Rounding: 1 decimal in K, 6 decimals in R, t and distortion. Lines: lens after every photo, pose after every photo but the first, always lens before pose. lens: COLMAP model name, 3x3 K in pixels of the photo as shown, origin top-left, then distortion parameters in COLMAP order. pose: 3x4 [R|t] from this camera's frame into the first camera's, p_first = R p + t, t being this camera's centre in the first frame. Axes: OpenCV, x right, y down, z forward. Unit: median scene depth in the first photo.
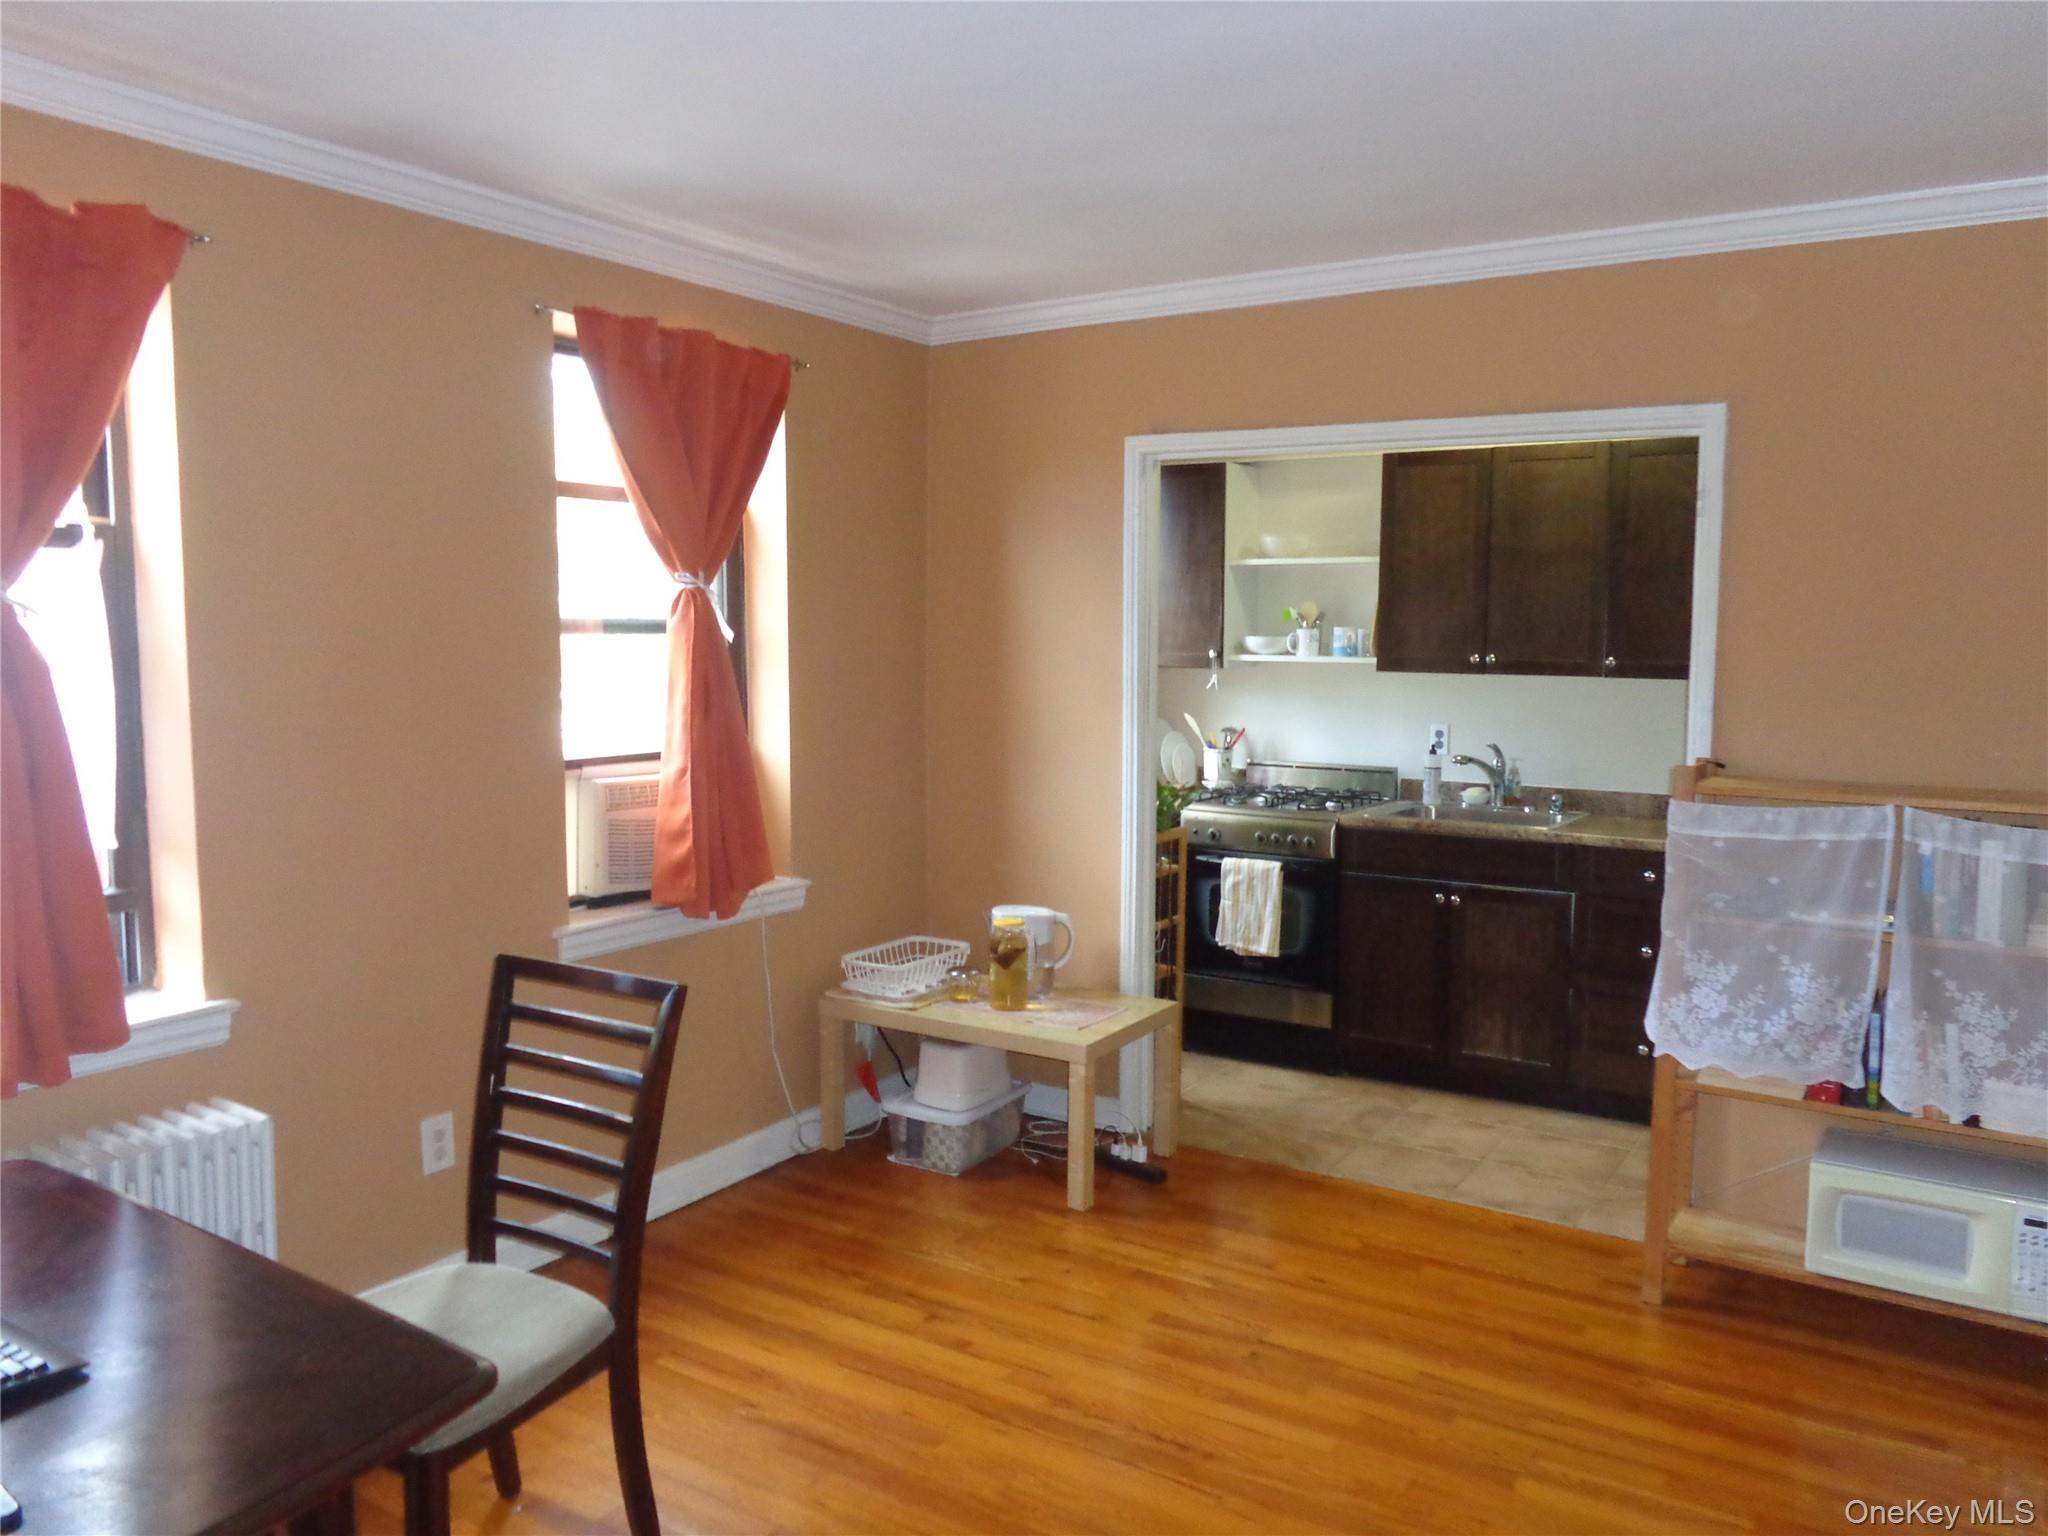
lens RADIAL K [[1527.9, 0, 1015.3], [0, 1527.9, 762.7], [0, 0, 1]] dist [-0.001166, -0.000168]
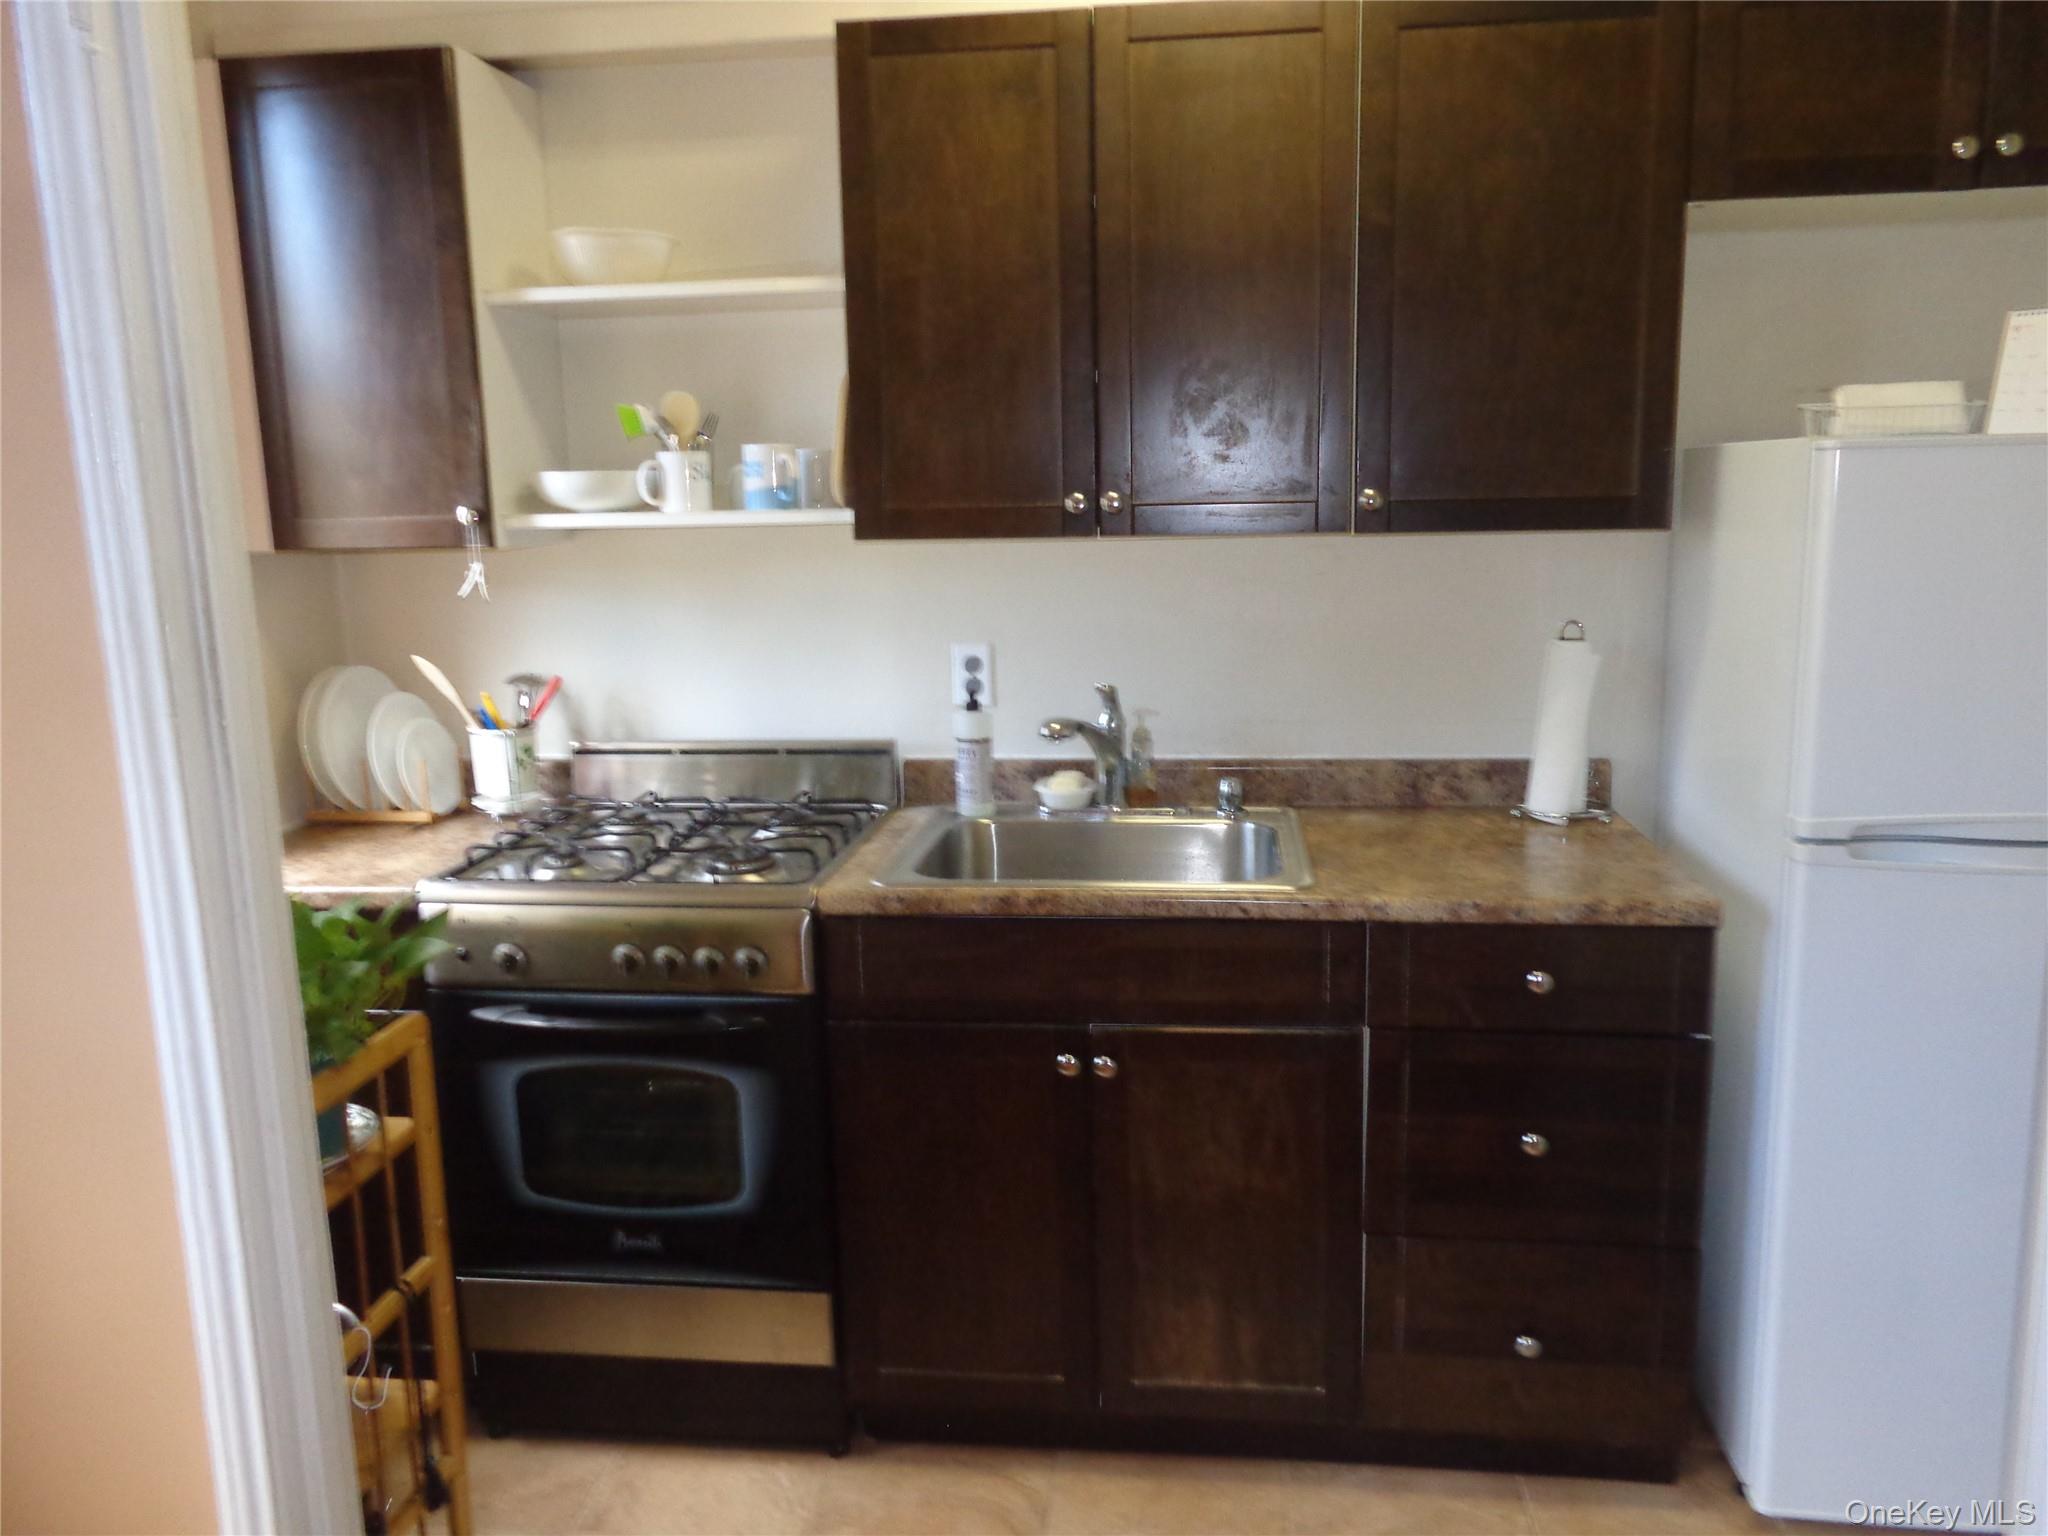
lens RADIAL K [[1527.9, 0, 1017.7], [0, 1527.9, 757.3], [0, 0, 1]] dist [-0.001166, -0.000168]
pose [[0.899160, -0.103298, 0.425253, 0.147319], [0.067362, 0.992831, 0.098736, -0.066616], [-0.432404, -0.060134, 0.899673, 1.014590]]
